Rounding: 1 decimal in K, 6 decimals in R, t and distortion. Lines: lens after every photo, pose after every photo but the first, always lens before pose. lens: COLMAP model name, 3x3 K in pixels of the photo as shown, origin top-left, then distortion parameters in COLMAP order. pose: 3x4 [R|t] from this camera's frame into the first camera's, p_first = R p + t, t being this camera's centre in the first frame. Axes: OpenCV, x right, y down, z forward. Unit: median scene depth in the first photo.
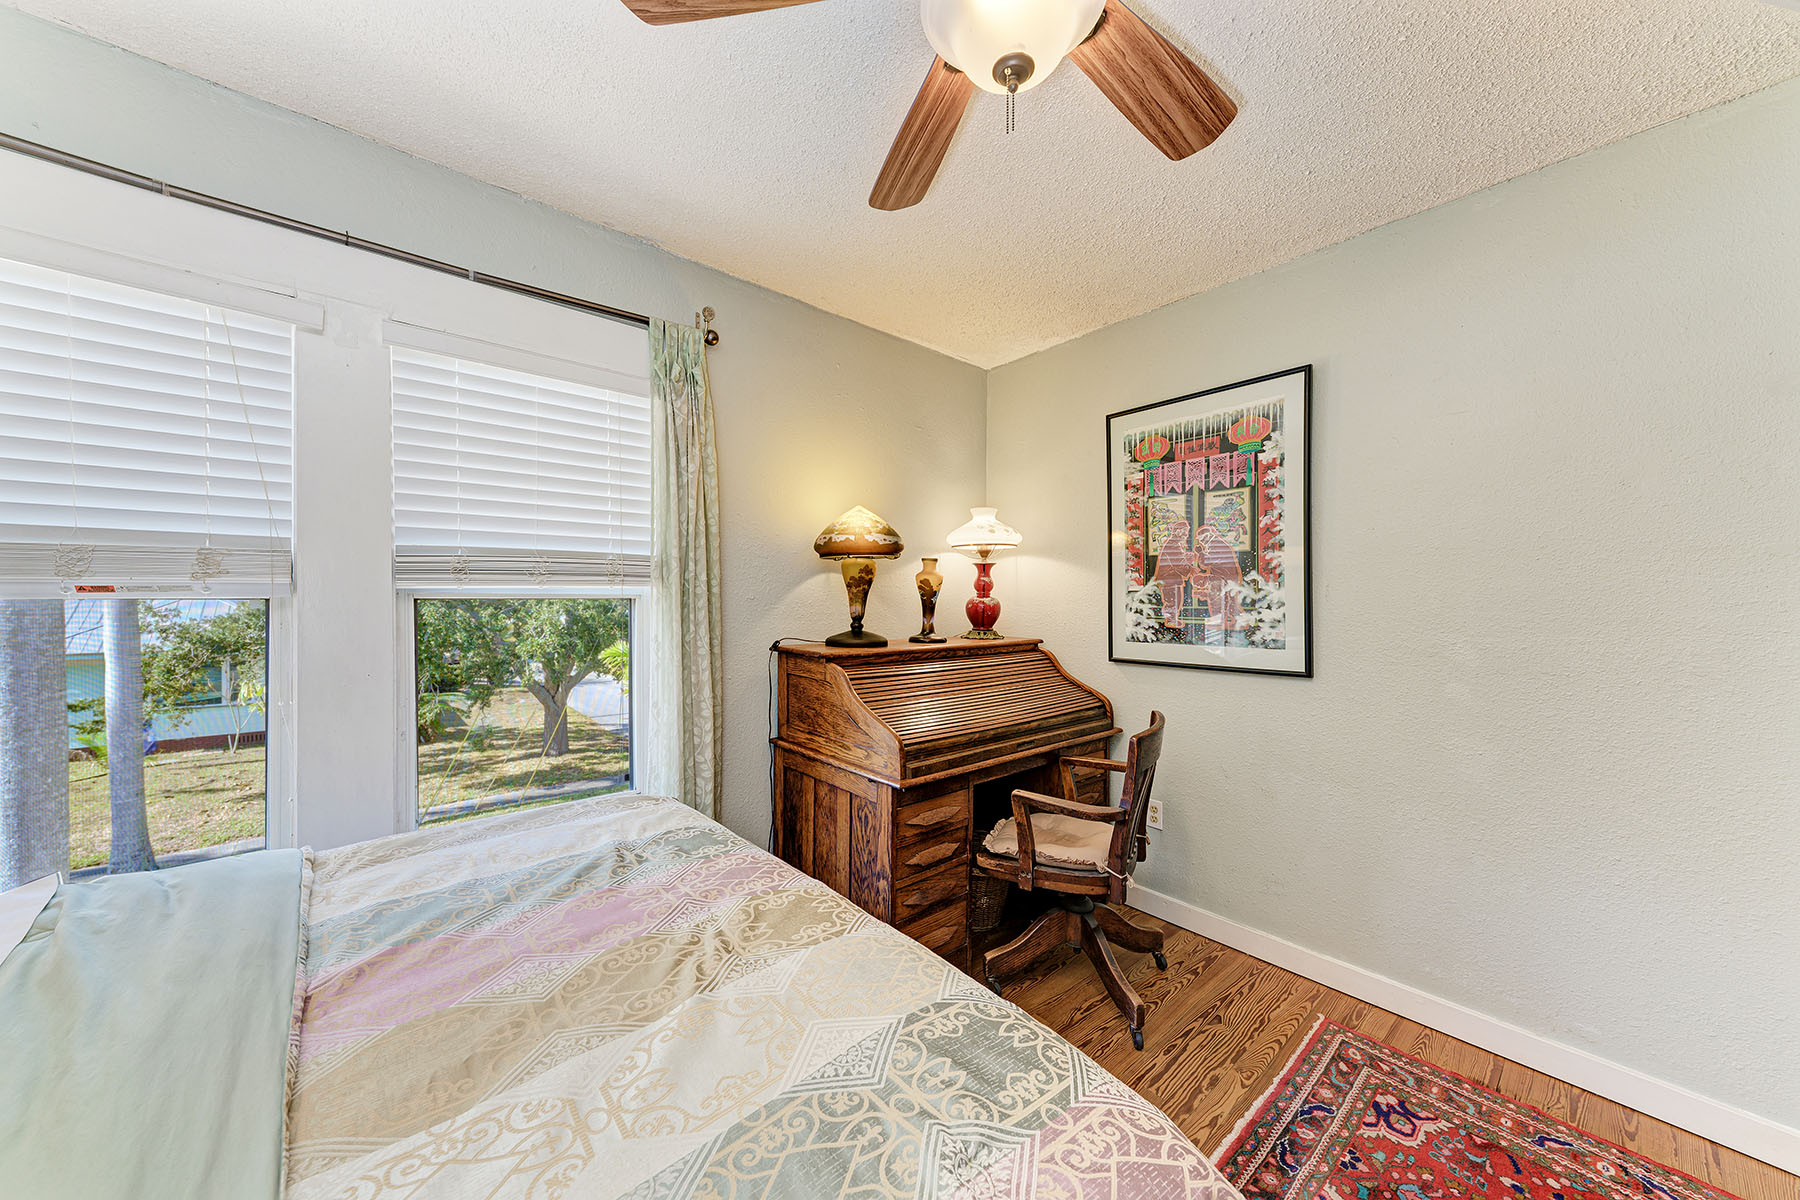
lens RADIAL K [[616.0, 0, 900.0], [0, 616.0, 600.0], [0, 0, 1]] dist [0.000180, -0.000023]
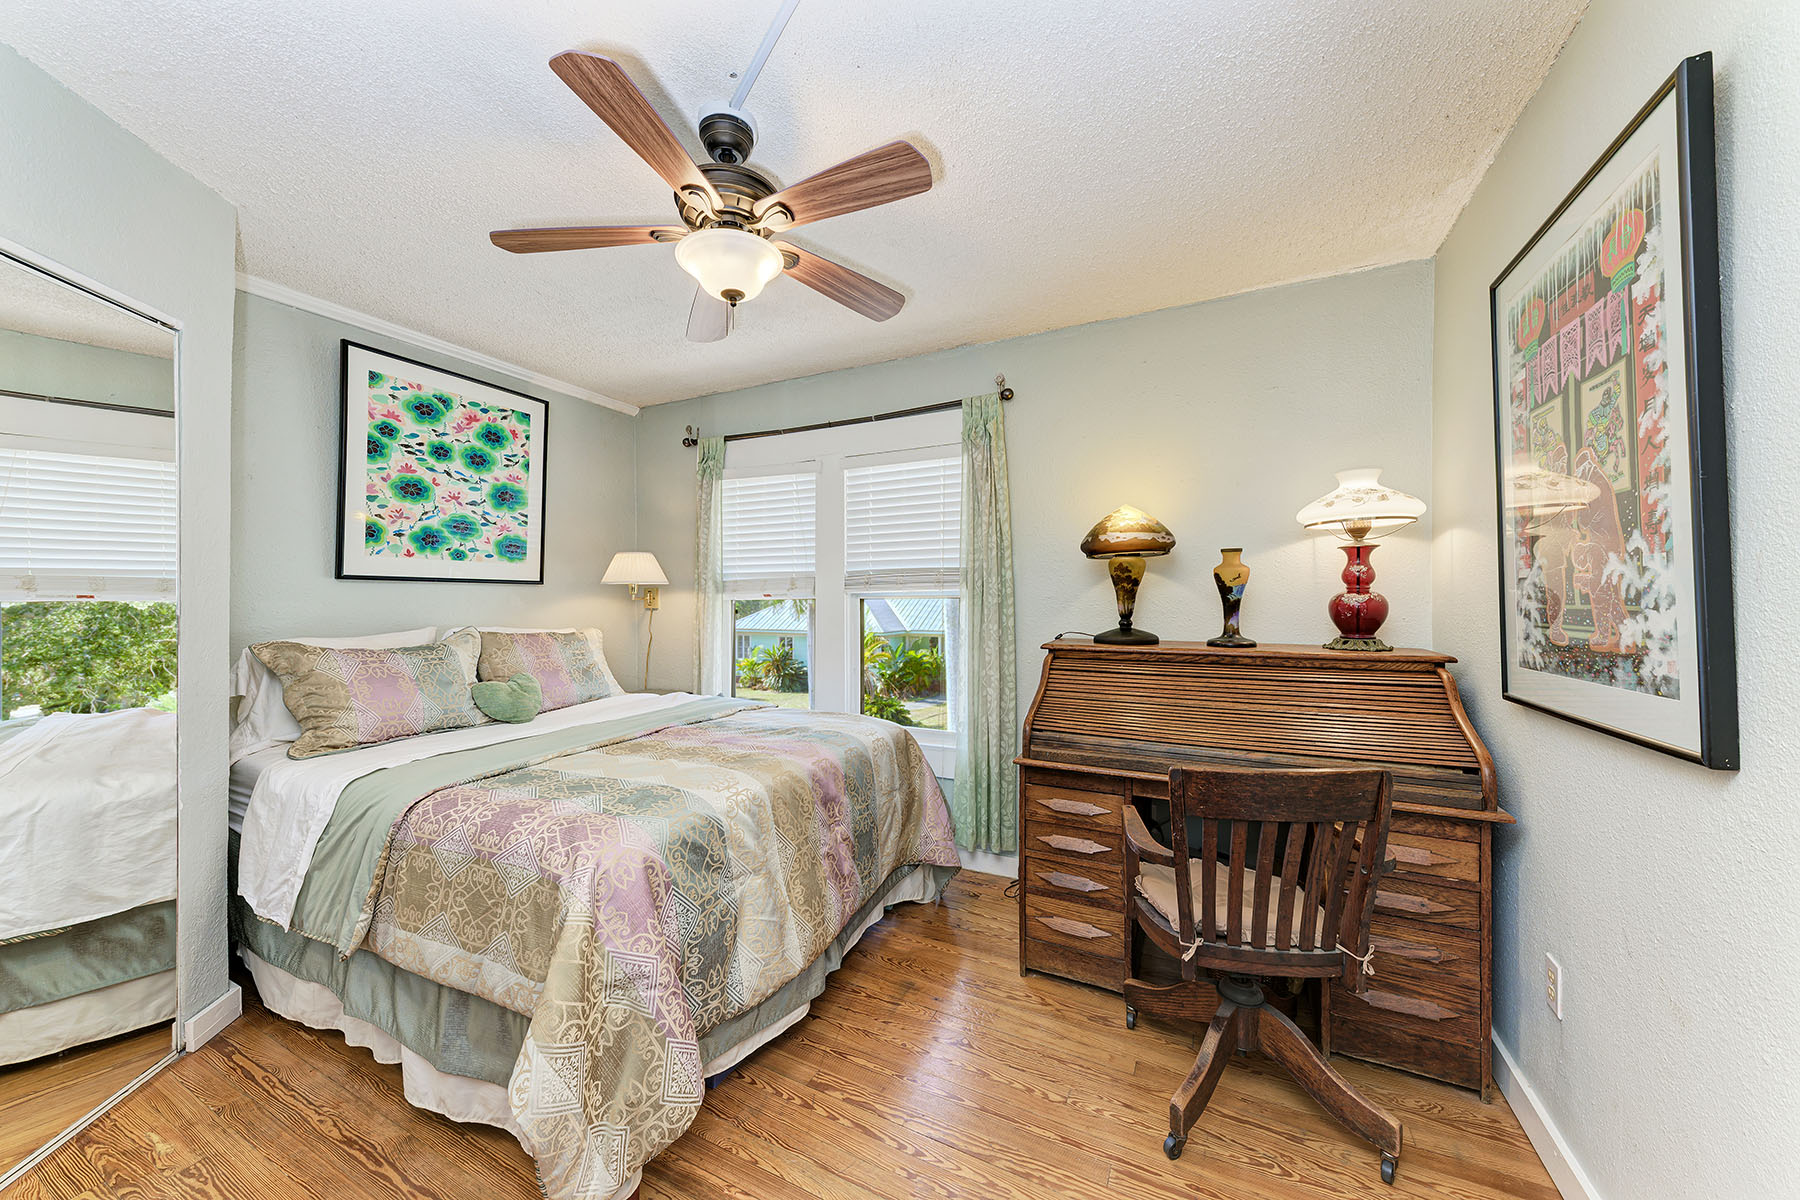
lens RADIAL K [[635.3, 0, 900.0], [0, 635.3, 600.0], [0, 0, 1]] dist [-0.027884, -0.000065]
pose [[0.371217, -0.004358, -0.928536, 0.762304], [0.001886, 0.999990, -0.003939, 0.007035], [0.928544, -0.000289, 0.371222, 0.281294]]
